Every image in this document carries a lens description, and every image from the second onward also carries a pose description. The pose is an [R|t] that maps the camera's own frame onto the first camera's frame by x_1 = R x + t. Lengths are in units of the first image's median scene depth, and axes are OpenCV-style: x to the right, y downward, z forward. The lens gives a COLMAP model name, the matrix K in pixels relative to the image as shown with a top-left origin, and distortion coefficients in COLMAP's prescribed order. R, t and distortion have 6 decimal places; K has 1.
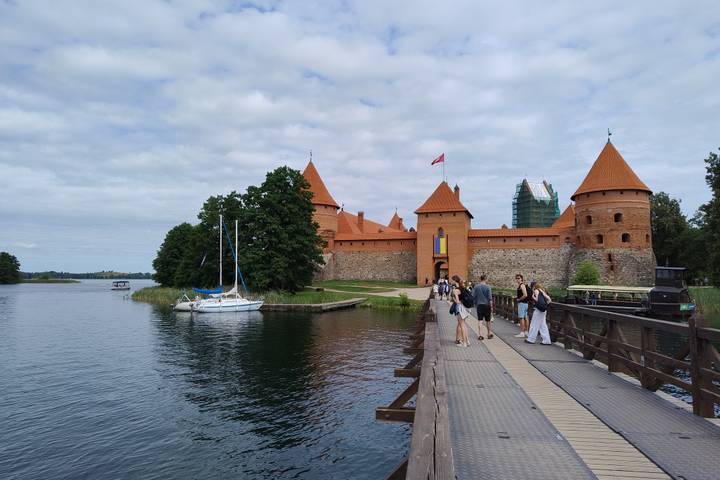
lens RADIAL K [[504.4, 0, 360.0], [0, 504.4, 240.0], [0, 0, 1]] dist [0.056990, -0.002268]
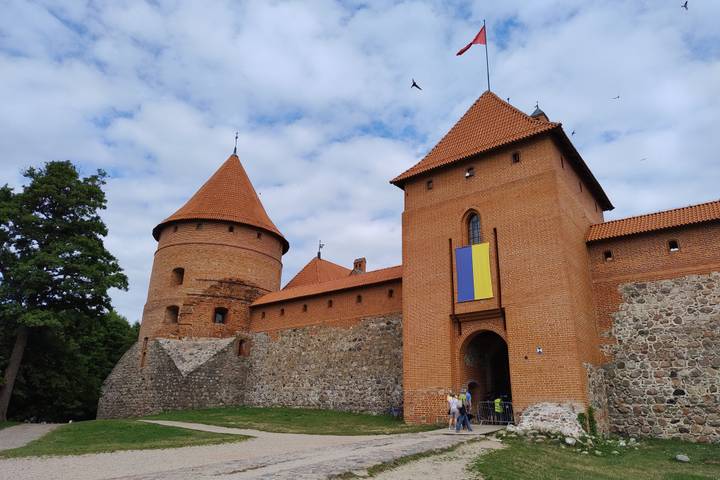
lens RADIAL K [[492.1, 0, 360.0], [0, 492.1, 240.0], [0, 0, 1]] dist [-0.000071, -0.000649]
pose [[0.941798, -0.096340, -0.322080, 0.188195], [0.001099, 0.958936, -0.283620, 0.070381], [0.336178, 0.266759, 0.903230, 0.733182]]
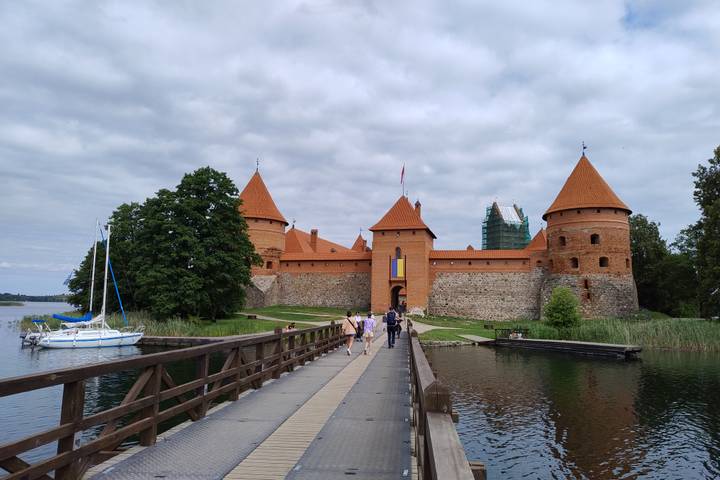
lens RADIAL K [[504.4, 0, 360.0], [0, 504.4, 240.0], [0, 0, 1]] dist [0.056990, -0.002268]
pose [[0.998611, 0.019939, 0.048768, 0.049939], [-0.017403, 0.998501, -0.051890, 0.009764], [-0.049730, 0.050970, 0.997461, 0.125364]]
